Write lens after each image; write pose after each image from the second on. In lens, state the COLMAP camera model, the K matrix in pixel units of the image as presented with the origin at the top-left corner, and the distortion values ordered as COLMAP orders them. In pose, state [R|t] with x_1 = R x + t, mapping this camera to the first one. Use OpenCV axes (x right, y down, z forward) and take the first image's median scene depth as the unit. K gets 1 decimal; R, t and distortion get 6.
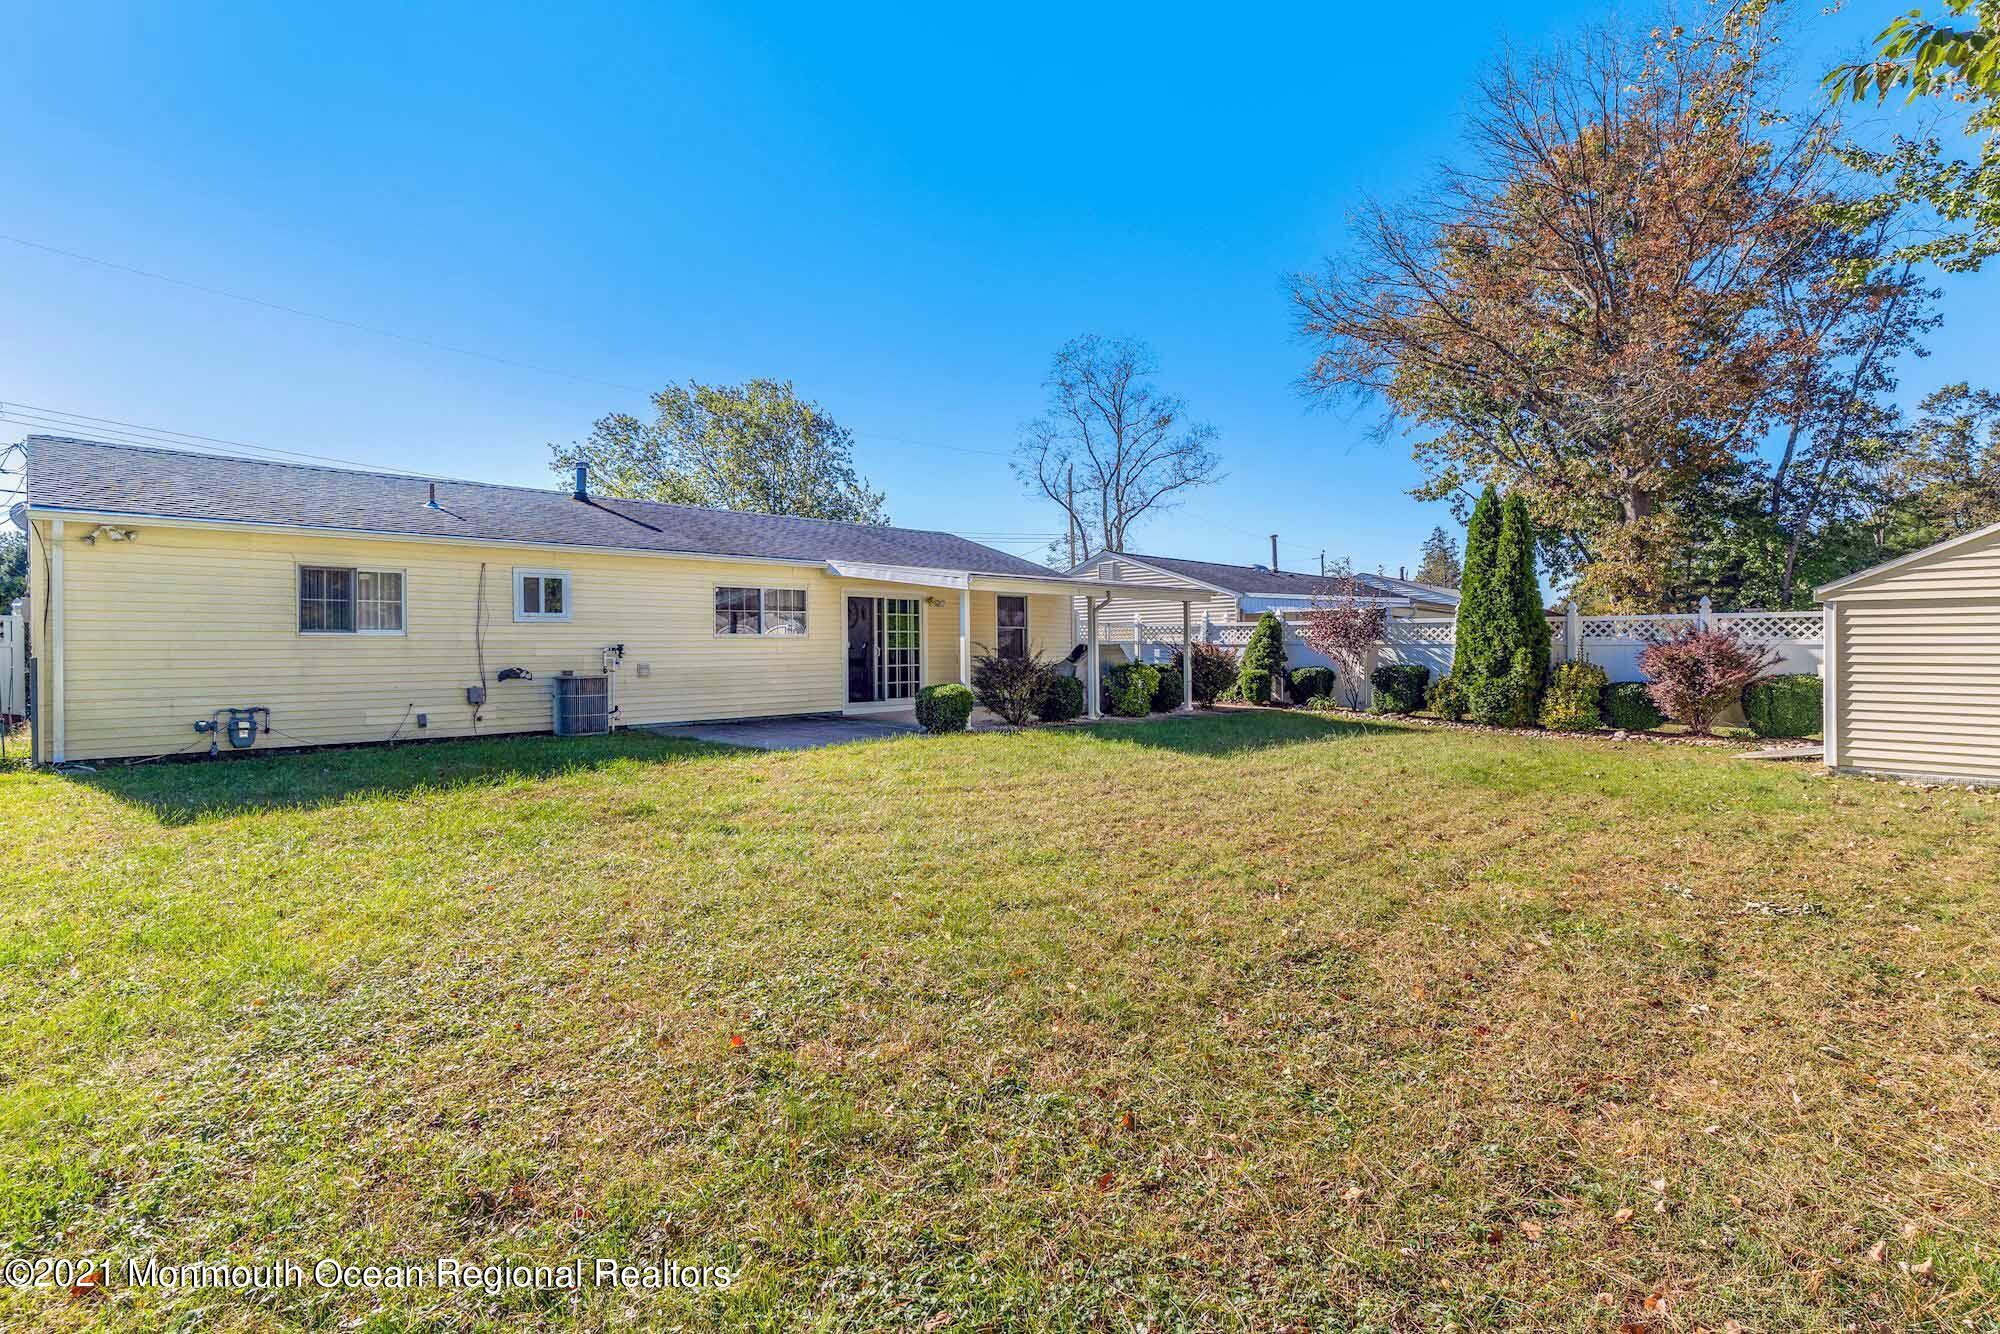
lens RADIAL K [[1018.0, 0, 999.1], [0, 1018.0, 651.6], [0, 0, 1]] dist [-0.008868, 0.005325]
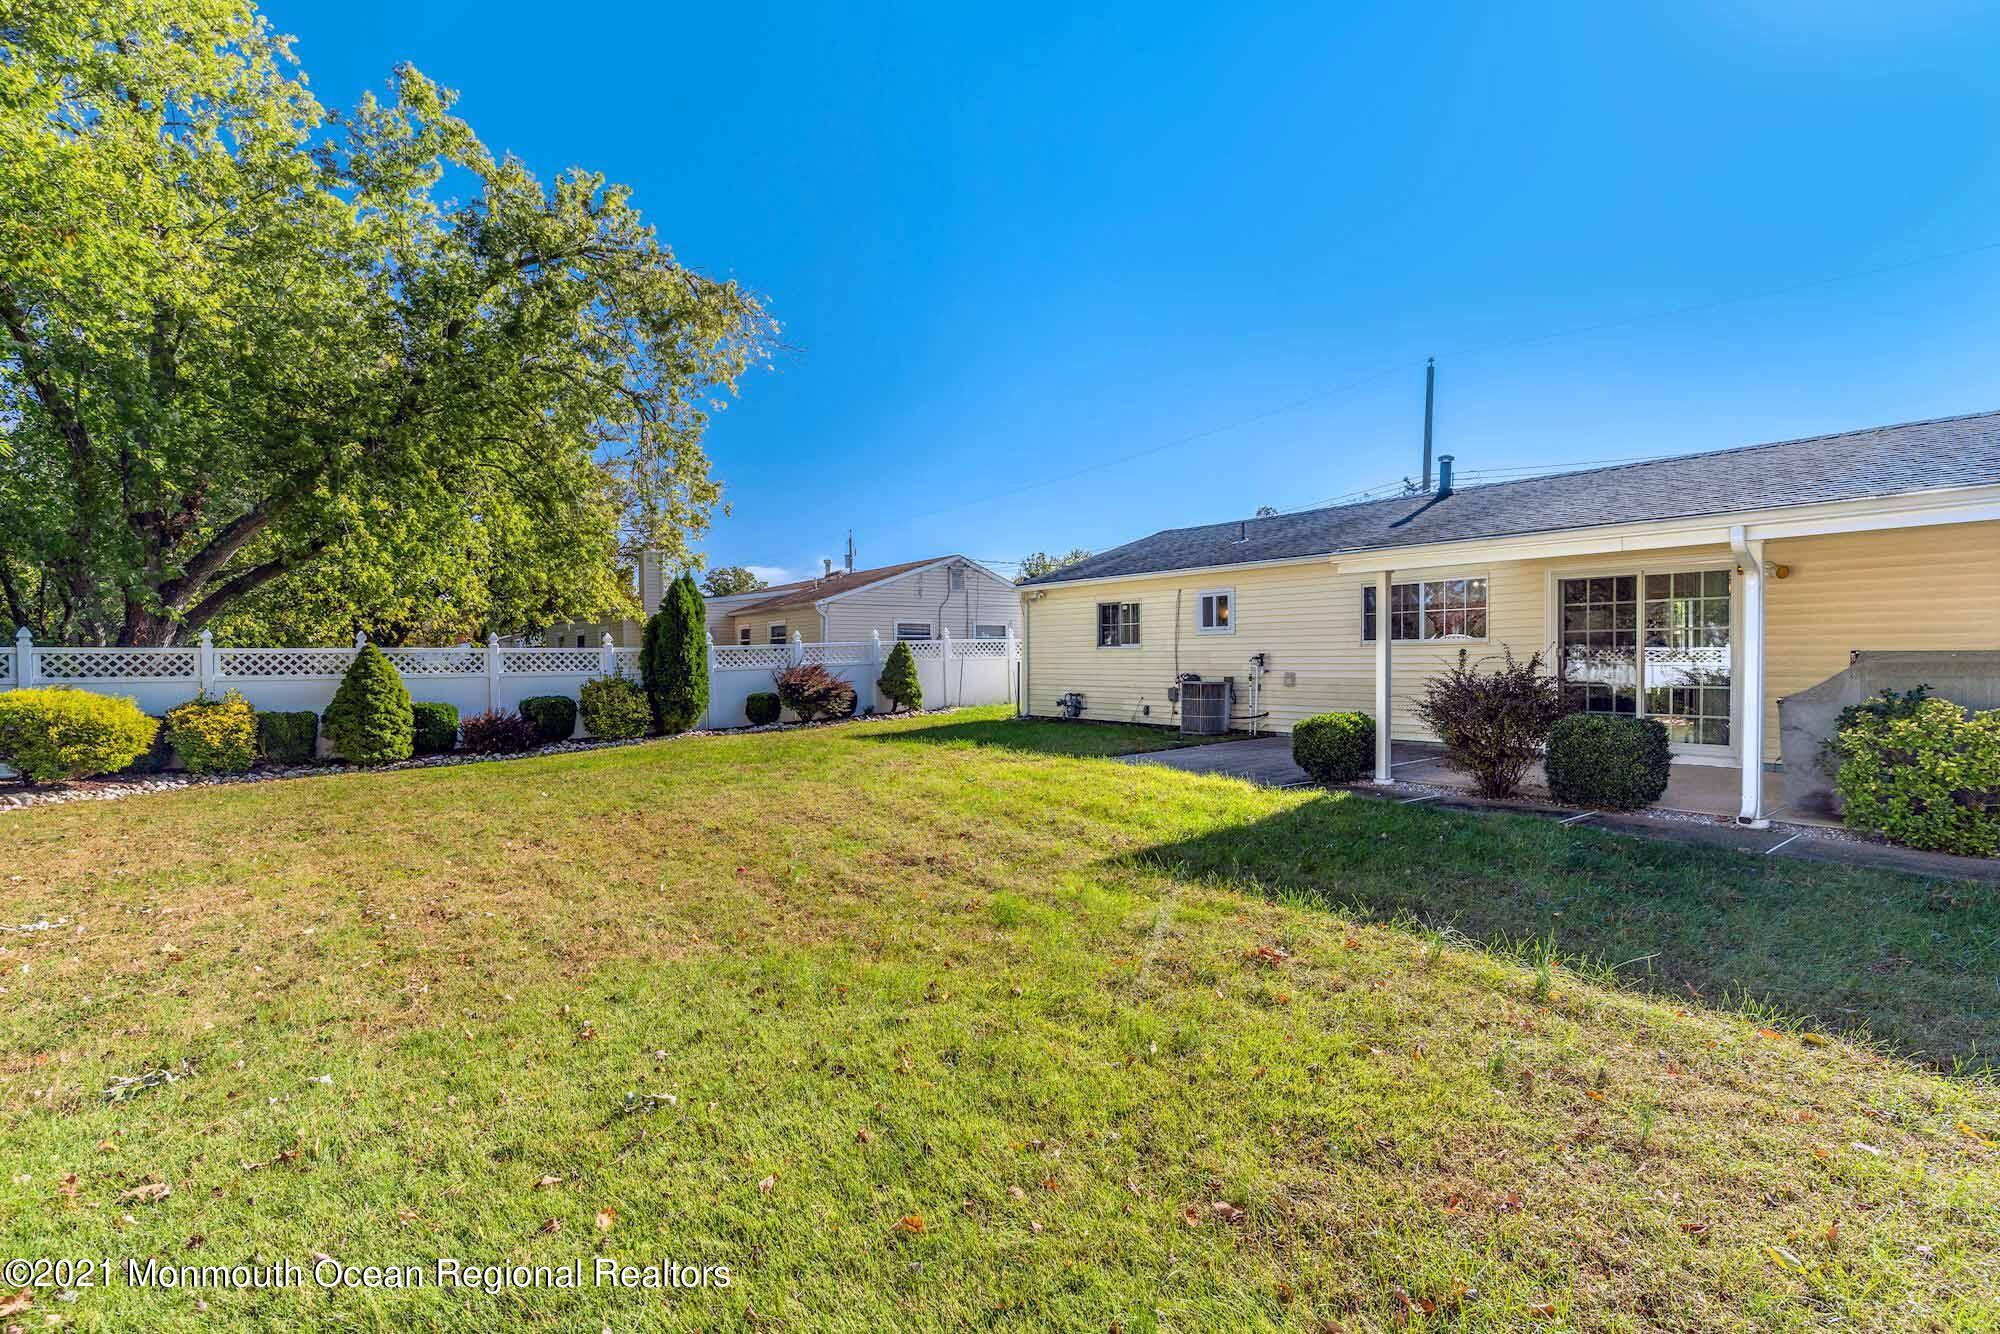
lens RADIAL K [[1018.0, 0, 1003.8], [0, 1018.0, 664.6], [0, 0, 1]] dist [-0.008868, 0.005325]
pose [[-0.186118, 0.007708, -0.982497, 0.810544], [-0.003533, 0.999958, 0.008514, -0.004256], [0.982521, 0.005056, -0.186083, 1.082708]]
